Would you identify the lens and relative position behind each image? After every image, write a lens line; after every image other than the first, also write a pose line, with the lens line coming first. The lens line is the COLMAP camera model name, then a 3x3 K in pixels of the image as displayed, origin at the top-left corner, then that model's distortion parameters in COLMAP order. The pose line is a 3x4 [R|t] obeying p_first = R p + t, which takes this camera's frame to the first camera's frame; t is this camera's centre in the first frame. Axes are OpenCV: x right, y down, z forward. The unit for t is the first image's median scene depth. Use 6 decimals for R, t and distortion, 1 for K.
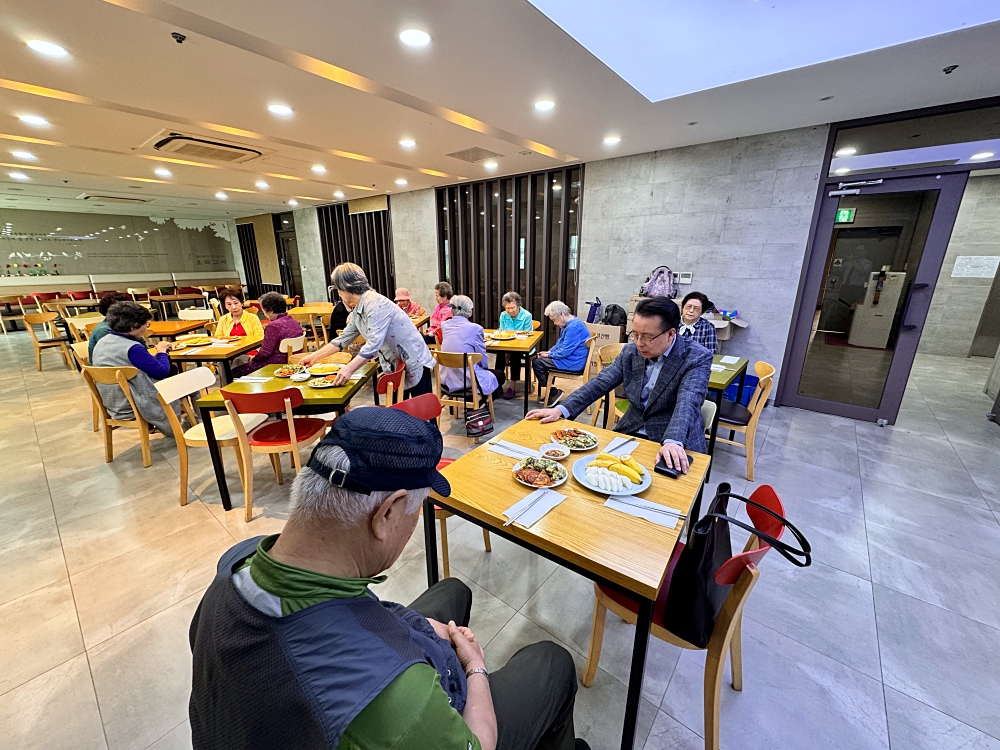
lens RADIAL K [[397.3, 0, 505.2], [0, 397.3, 375.2], [0, 0, 1]] dist [0.002654, 0.000262]
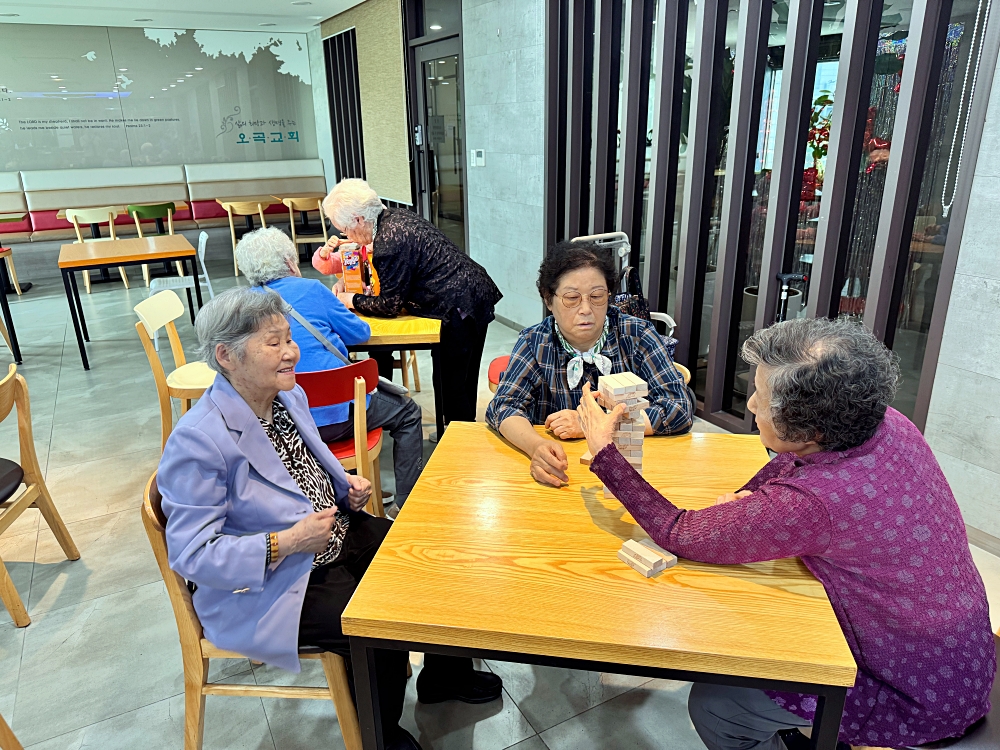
lens RADIAL K [[711.2, 0, 498.5], [0, 711.2, 374.8], [0, 0, 1]] dist [0.039617, -0.047240]
pose [[0.922250, 0.112920, -0.369734, -0.272245], [-0.093532, 0.993151, 0.070016, -0.143946], [0.375108, -0.029990, 0.926496, 0.497567]]
